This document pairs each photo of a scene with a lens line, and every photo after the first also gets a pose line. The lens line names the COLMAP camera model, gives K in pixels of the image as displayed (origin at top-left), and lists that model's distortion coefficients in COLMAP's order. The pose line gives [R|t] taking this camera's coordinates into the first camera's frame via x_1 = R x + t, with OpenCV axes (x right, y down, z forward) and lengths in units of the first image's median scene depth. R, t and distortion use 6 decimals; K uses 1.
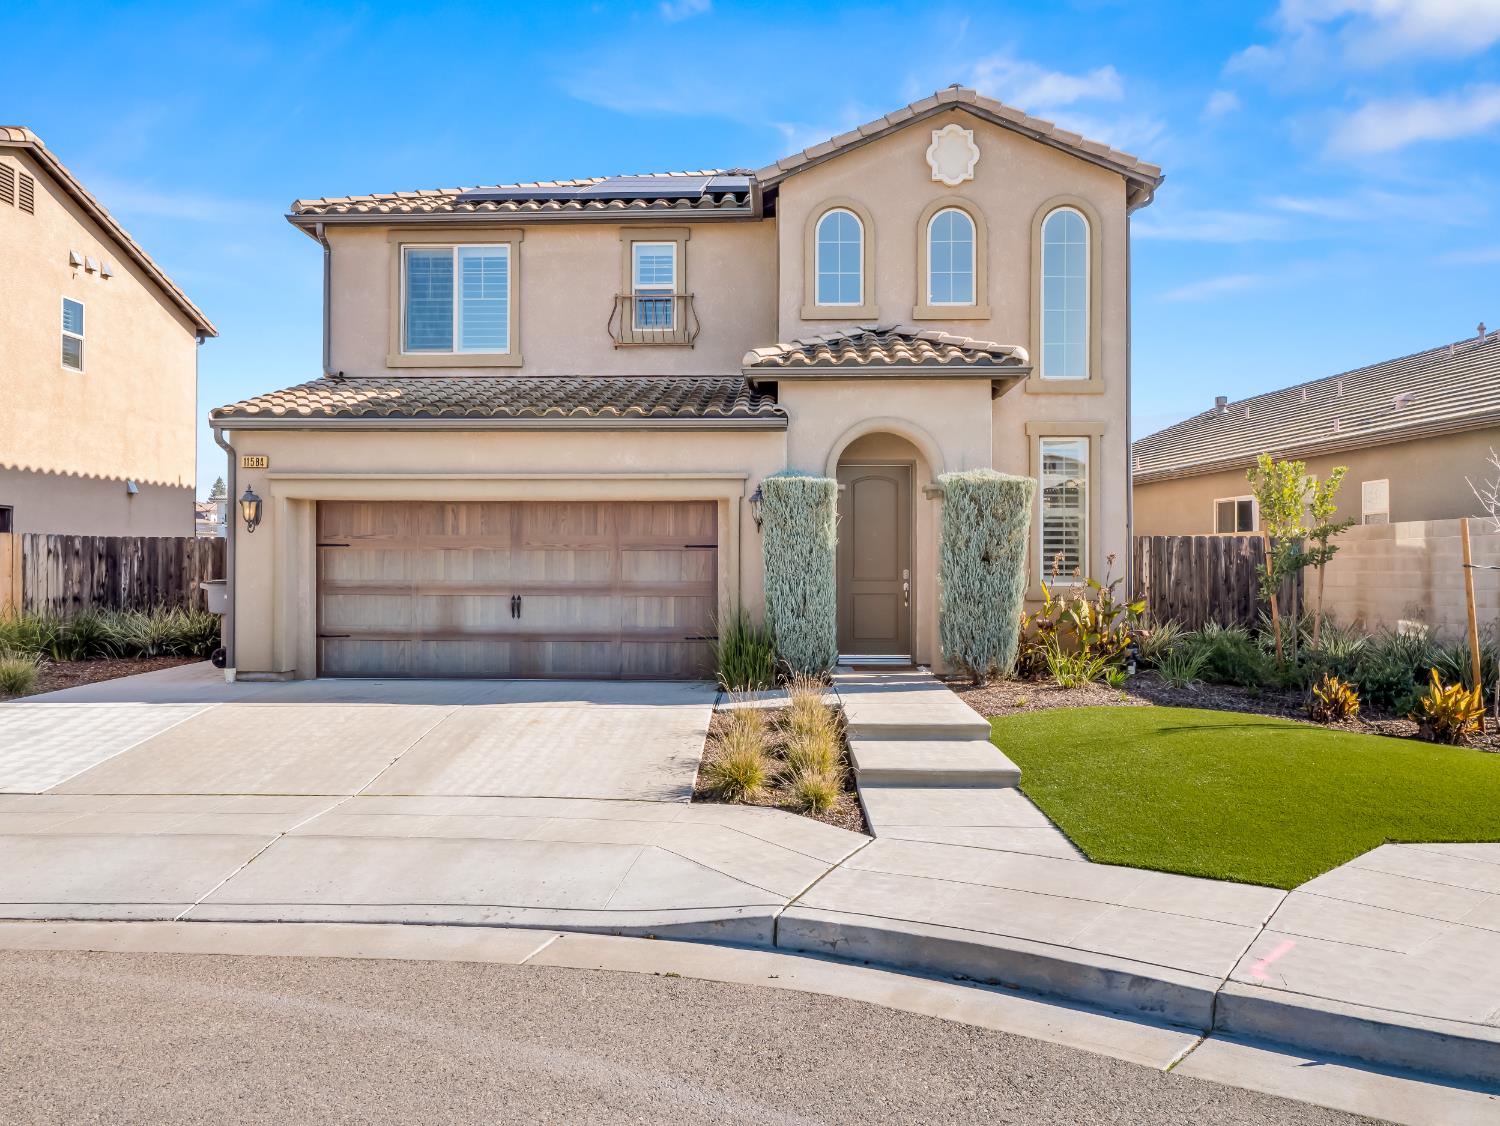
lens RADIAL K [[1033.9, 0, 747.6], [0, 1033.9, 558.2], [0, 0, 1]] dist [-0.000534, -0.001825]
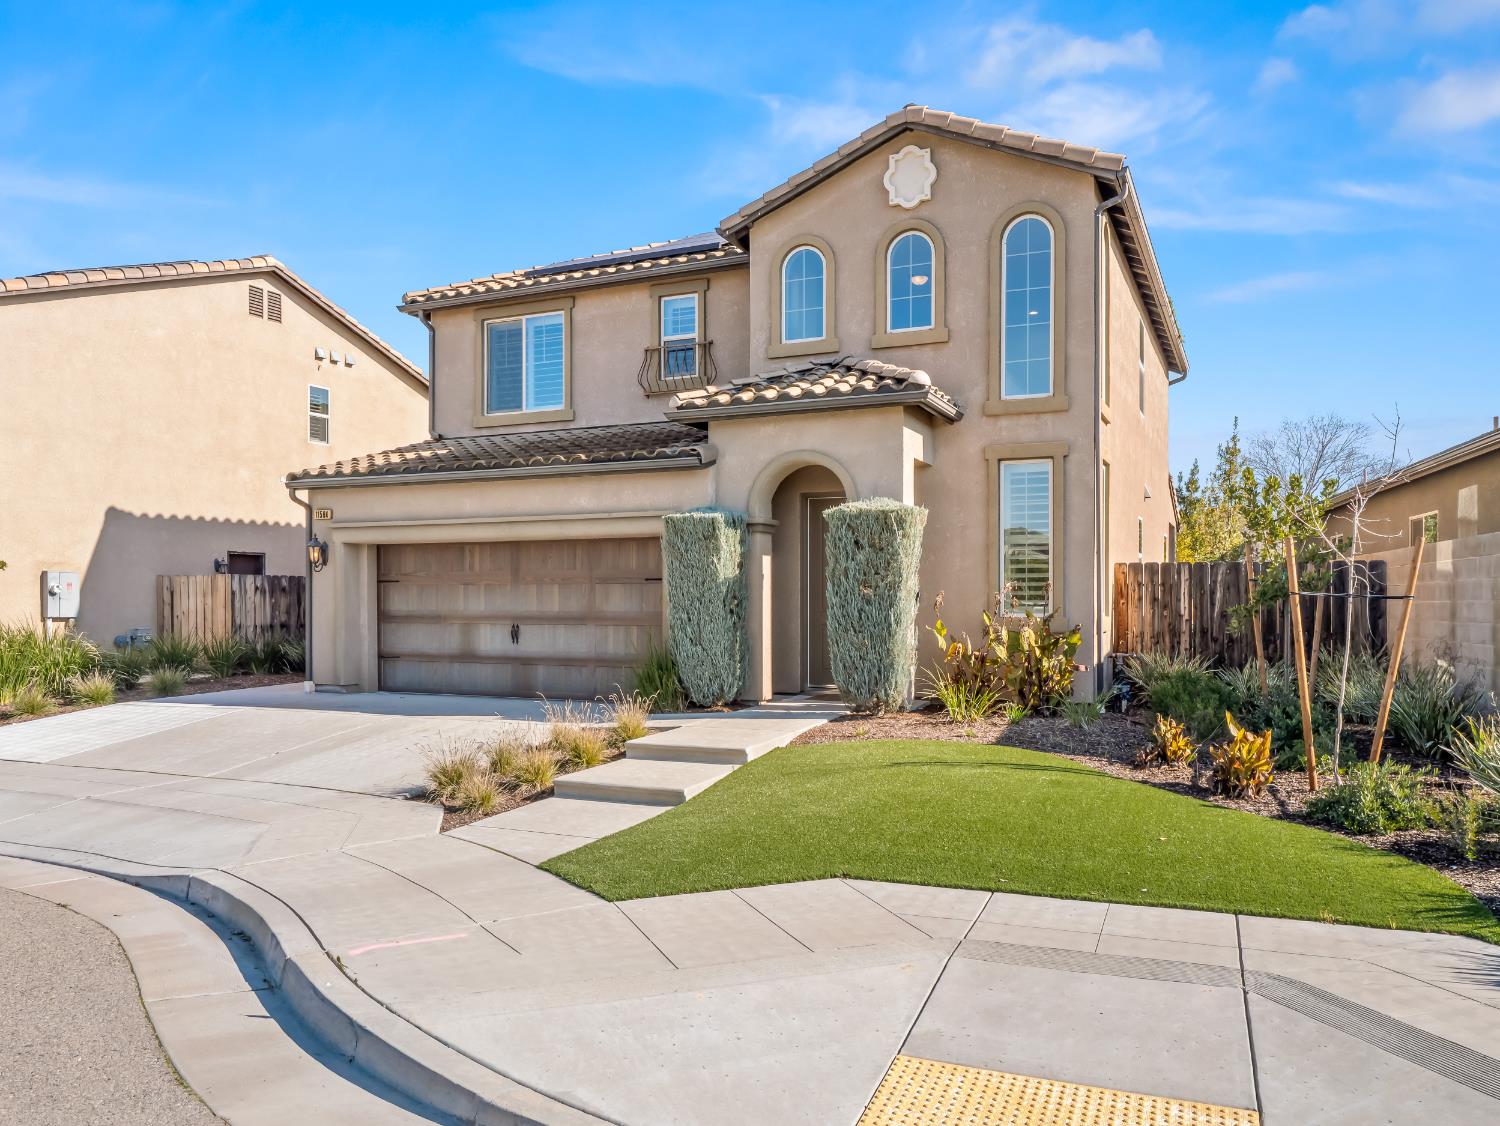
lens RADIAL K [[1030.2, 0, 750.3], [0, 1030.2, 601.1], [0, 0, 1]] dist [0.000240, 0.001289]
pose [[0.933847, -0.002593, -0.357663, 0.407711], [0.005554, 0.999958, 0.007252, 0.003789], [0.357629, -0.008758, 0.933823, 0.031189]]
